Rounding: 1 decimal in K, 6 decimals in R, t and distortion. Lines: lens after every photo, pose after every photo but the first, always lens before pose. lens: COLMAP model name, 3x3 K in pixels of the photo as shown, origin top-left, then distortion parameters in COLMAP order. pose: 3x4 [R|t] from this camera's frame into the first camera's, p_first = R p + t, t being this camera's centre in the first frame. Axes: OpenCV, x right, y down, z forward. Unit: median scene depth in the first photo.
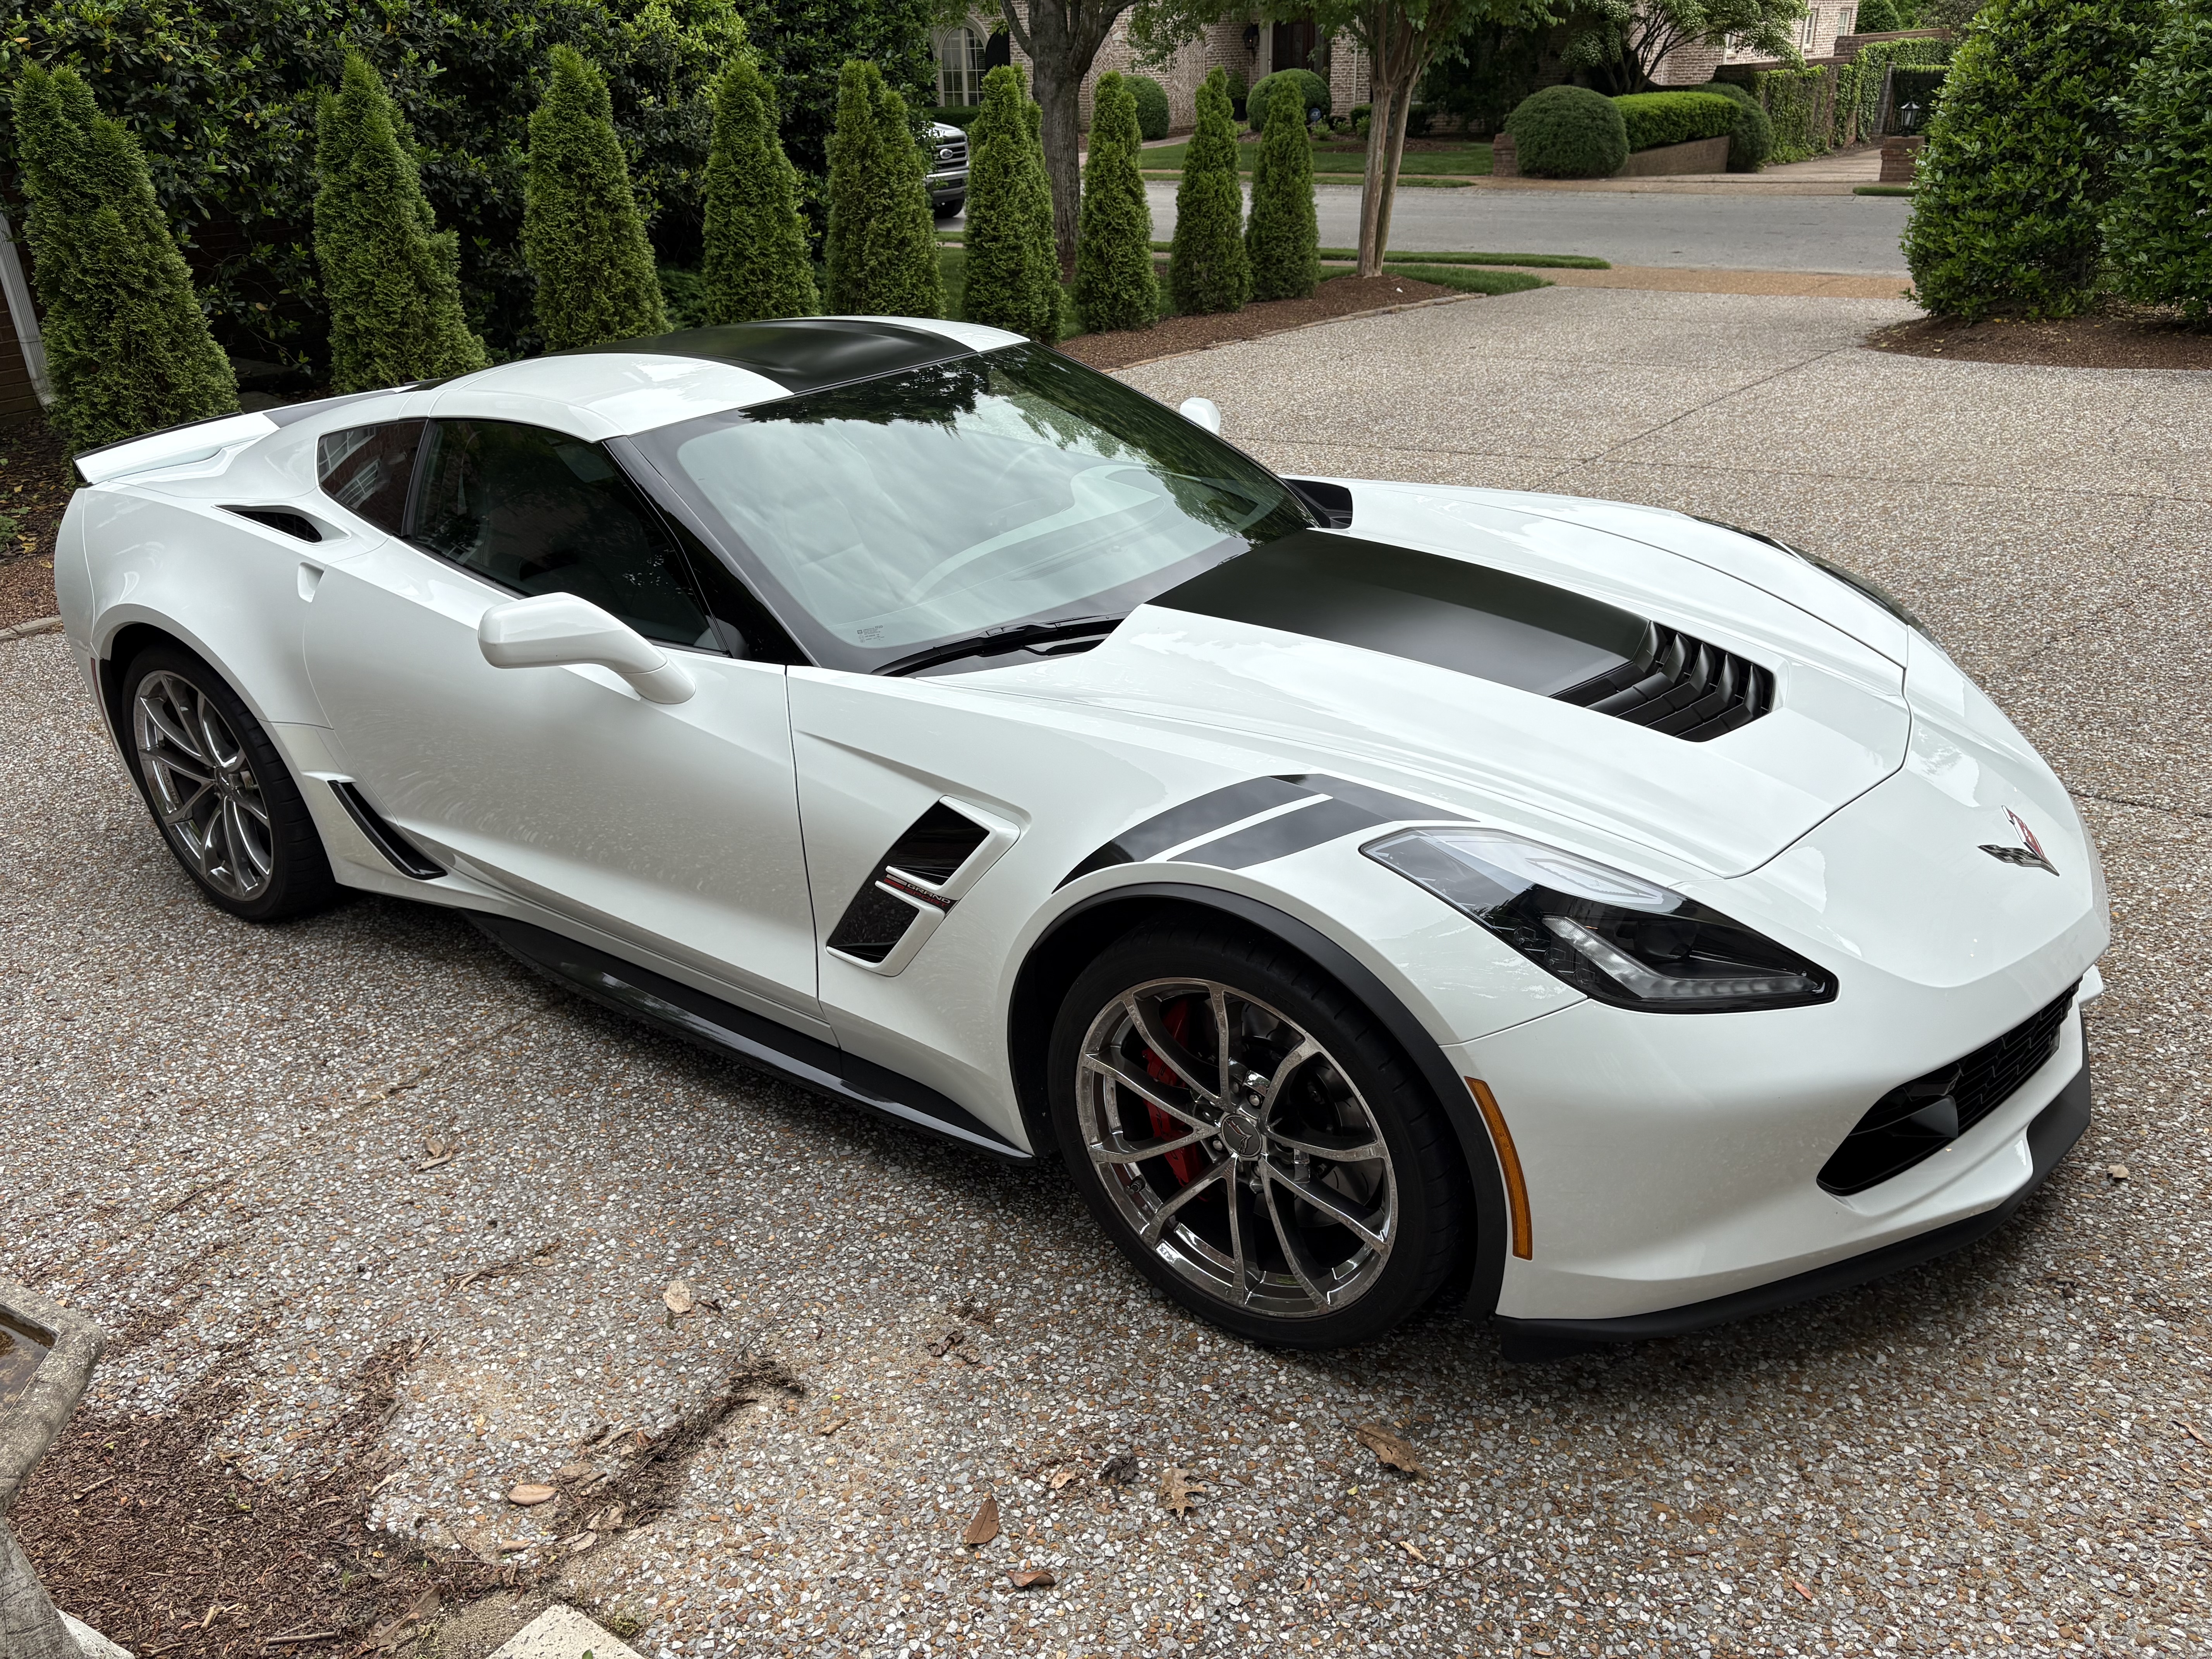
lens RADIAL K [[1622.2, 0, 1106.0], [0, 1622.2, 829.5], [0, 0, 1]] dist [0.046676, -0.037706]
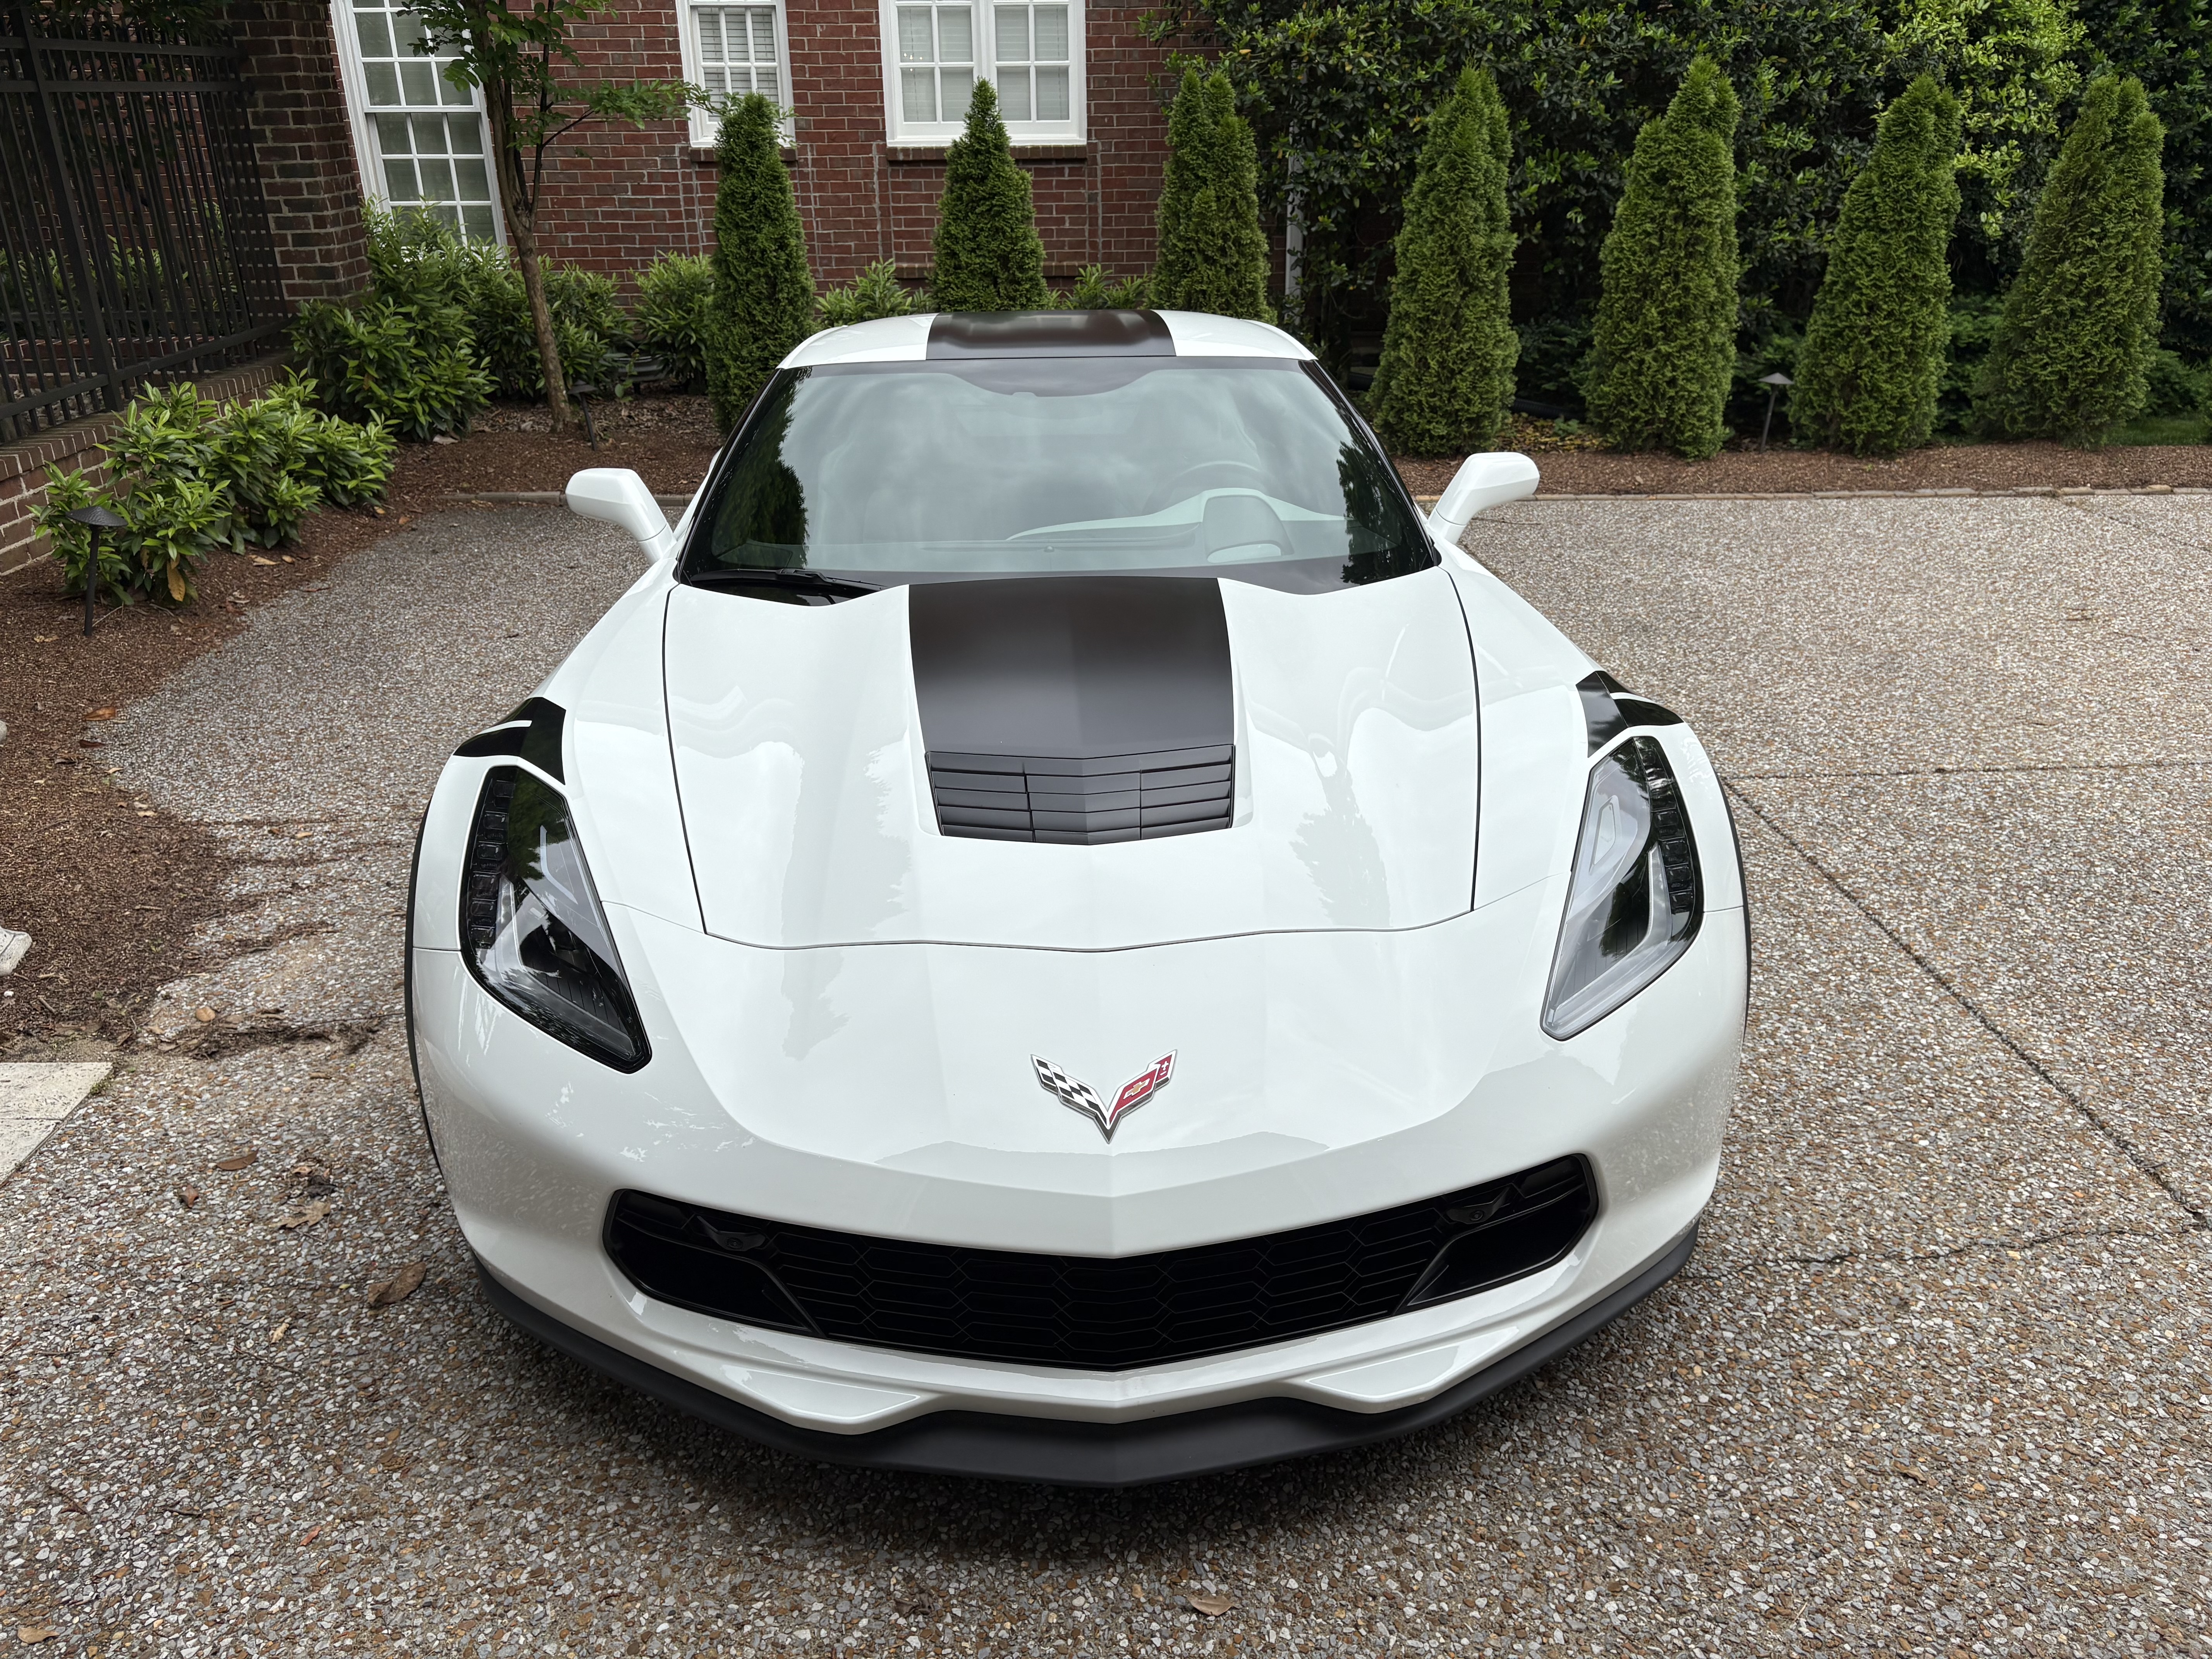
lens RADIAL K [[1663.9, 0, 1106.0], [0, 1663.9, 829.5], [0, 0, 1]] dist [-0.002650, 0.045889]
pose [[0.638576, 0.329047, -0.695664, 0.299620], [-0.339753, 0.931654, 0.128798, -0.056589], [0.690499, 0.154107, 0.706727, 0.122735]]
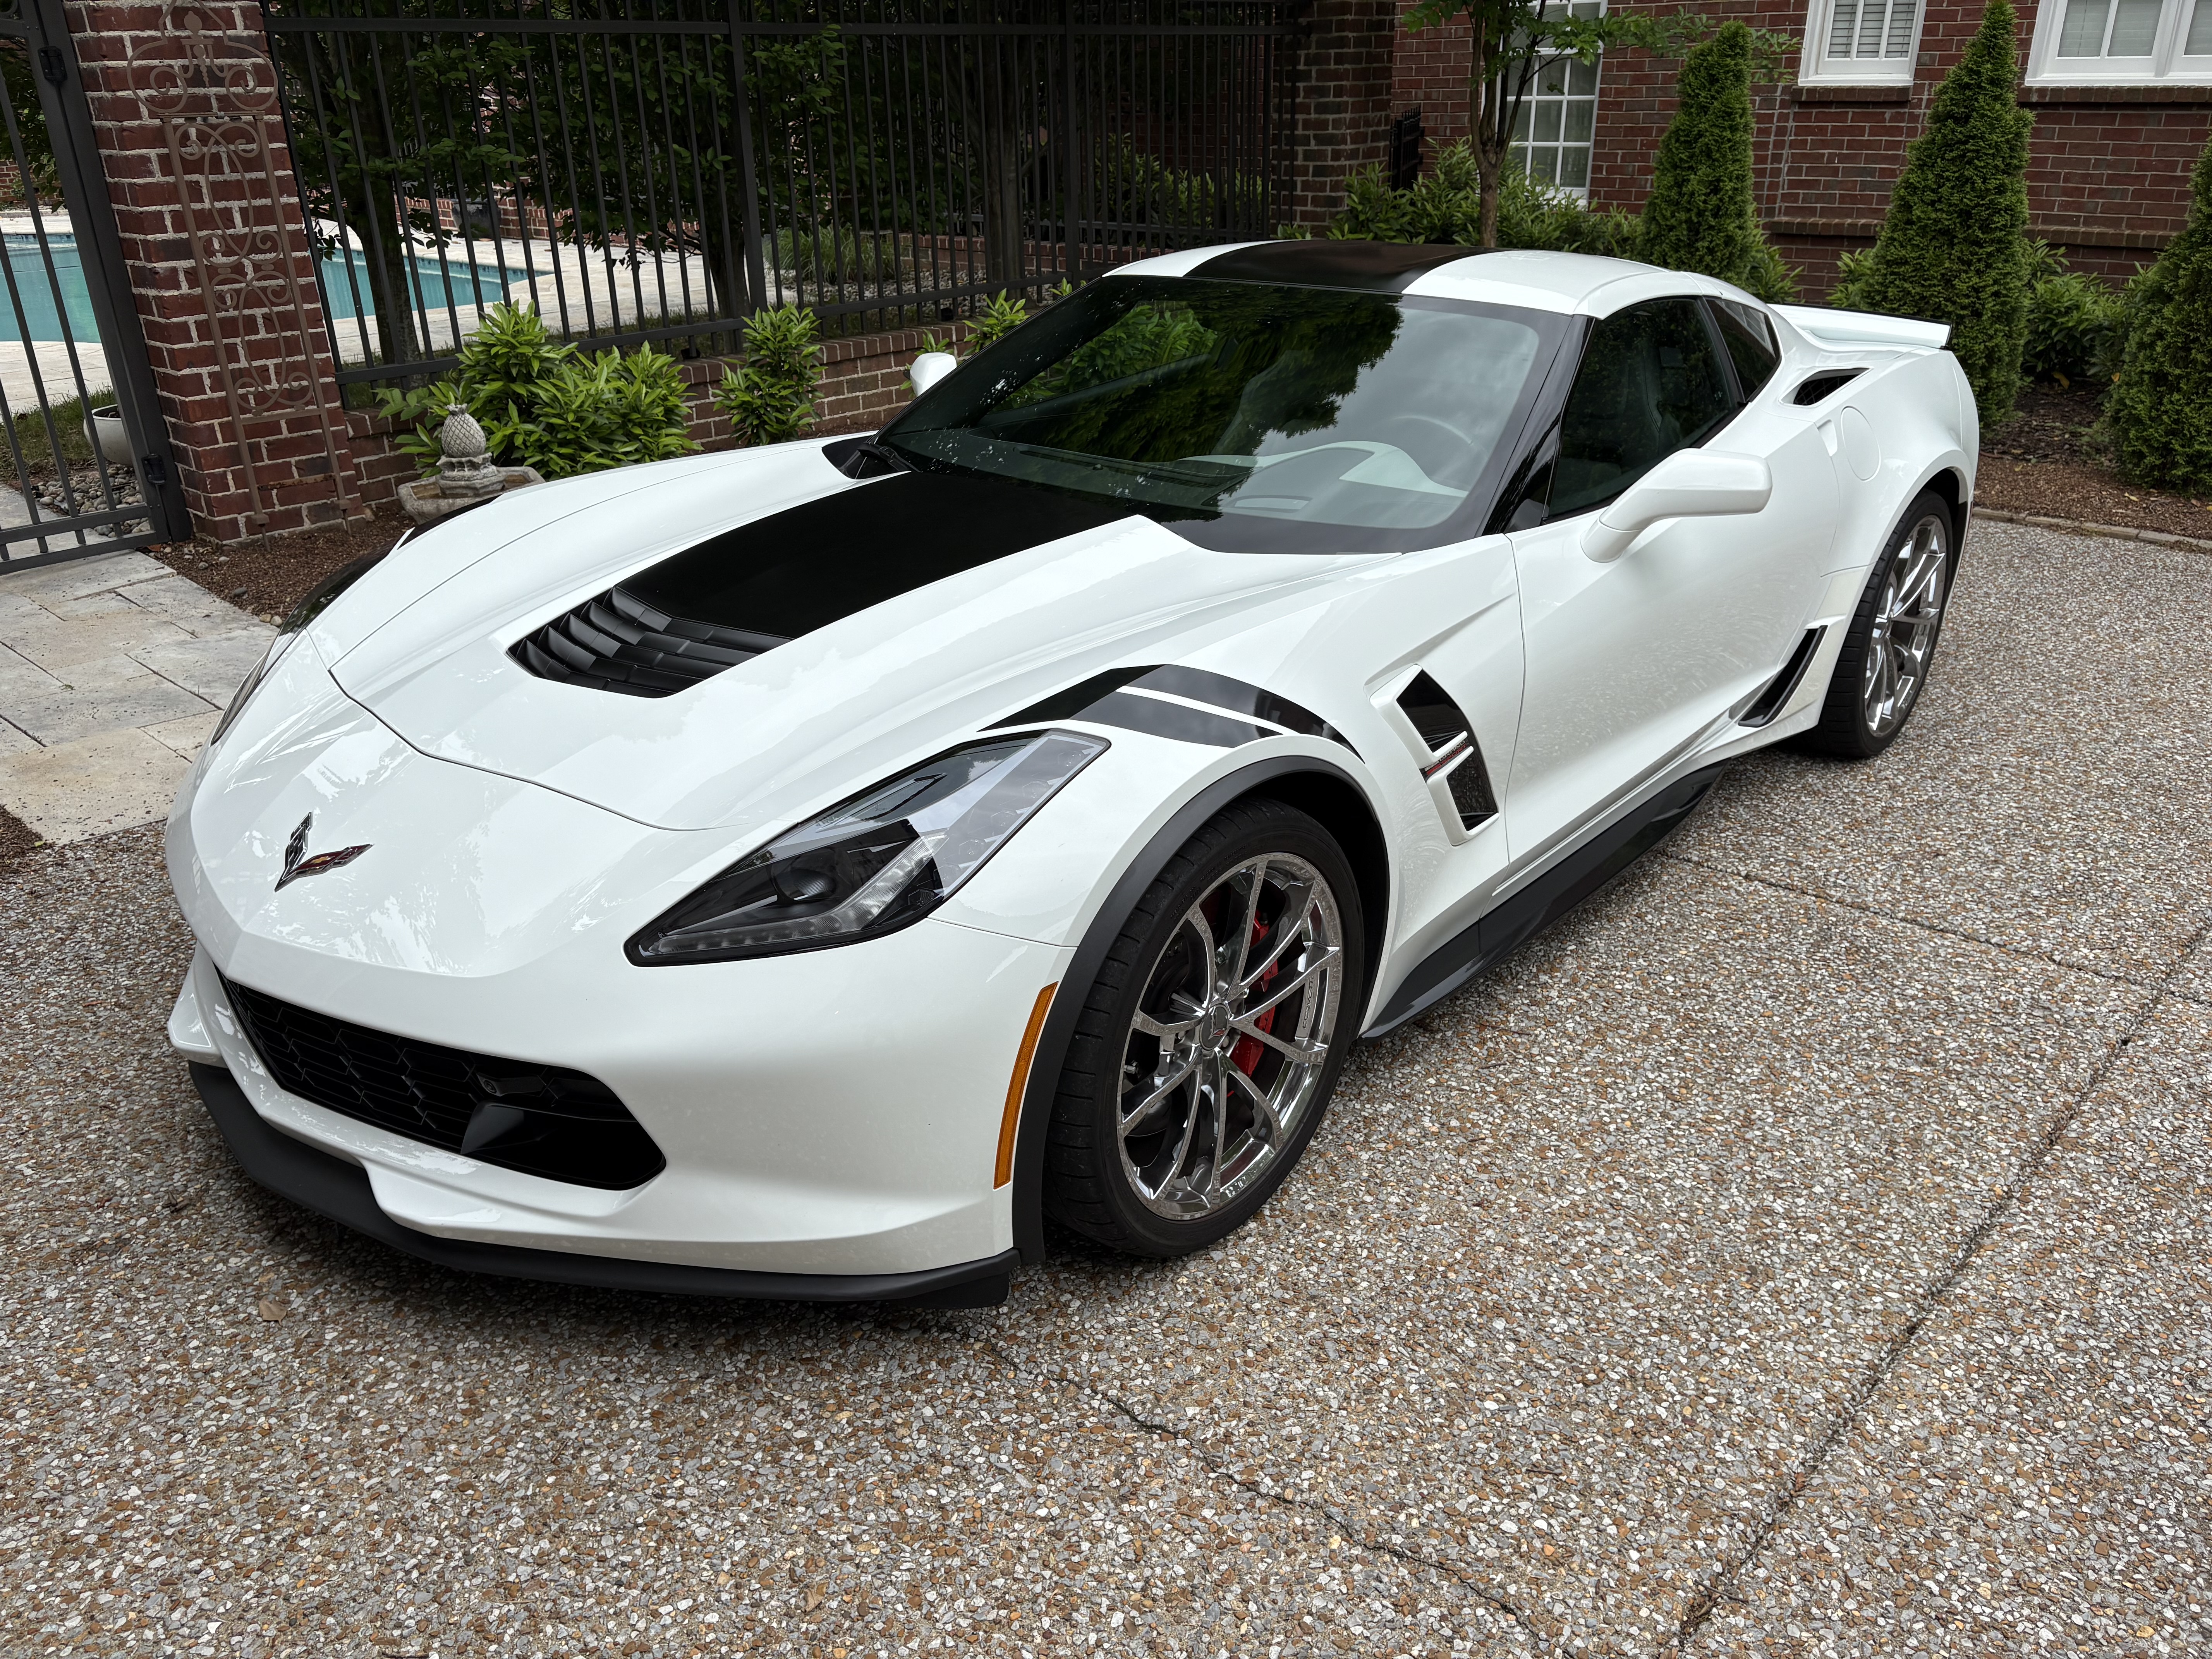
lens RADIAL K [[1676.3, 0, 1106.0], [0, 1676.3, 829.5], [0, 0, 1]] dist [0.051458, -0.069775]
pose [[-0.068917, 0.434836, -0.897869, 0.383989], [-0.411539, 0.807470, 0.422644, -0.162684], [0.908783, 0.398635, 0.123304, 0.369558]]
